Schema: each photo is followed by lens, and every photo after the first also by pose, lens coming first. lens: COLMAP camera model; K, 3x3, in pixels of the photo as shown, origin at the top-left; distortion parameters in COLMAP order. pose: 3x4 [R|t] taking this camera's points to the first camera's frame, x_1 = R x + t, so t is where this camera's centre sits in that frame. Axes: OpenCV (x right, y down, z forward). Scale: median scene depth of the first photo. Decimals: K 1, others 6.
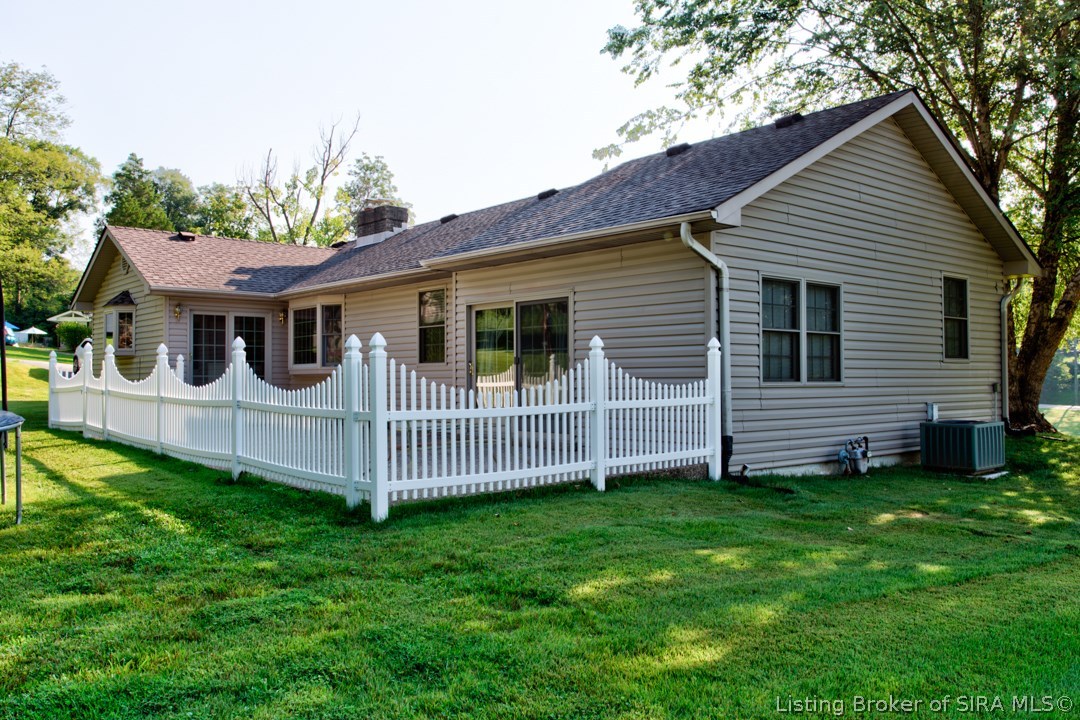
lens RADIAL K [[868.9, 0, 540.3], [0, 868.9, 359.5], [0, 0, 1]] dist [-0.006367, -0.007392]
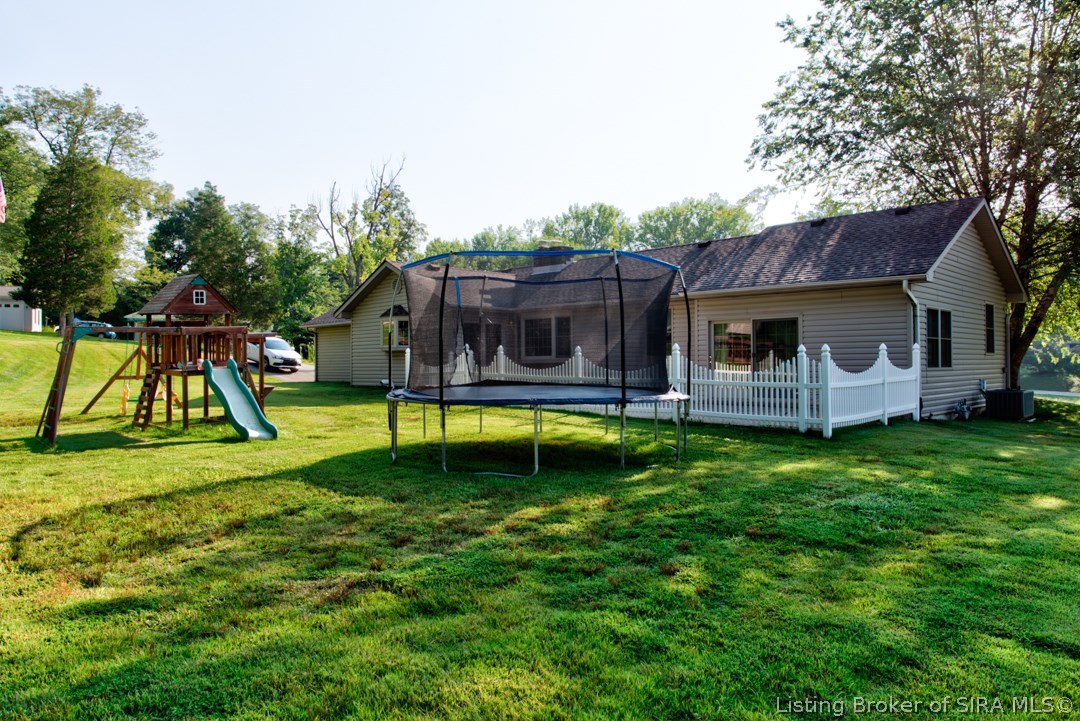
lens RADIAL K [[725.2, 0, 539.6], [0, 725.2, 362.7], [0, 0, 1]] dist [0.005243, 0.000991]
pose [[0.995432, -0.003744, 0.095404, -0.548652], [0.001899, 0.999810, 0.019423, -0.011552], [-0.095458, -0.019153, 0.995249, -0.327108]]
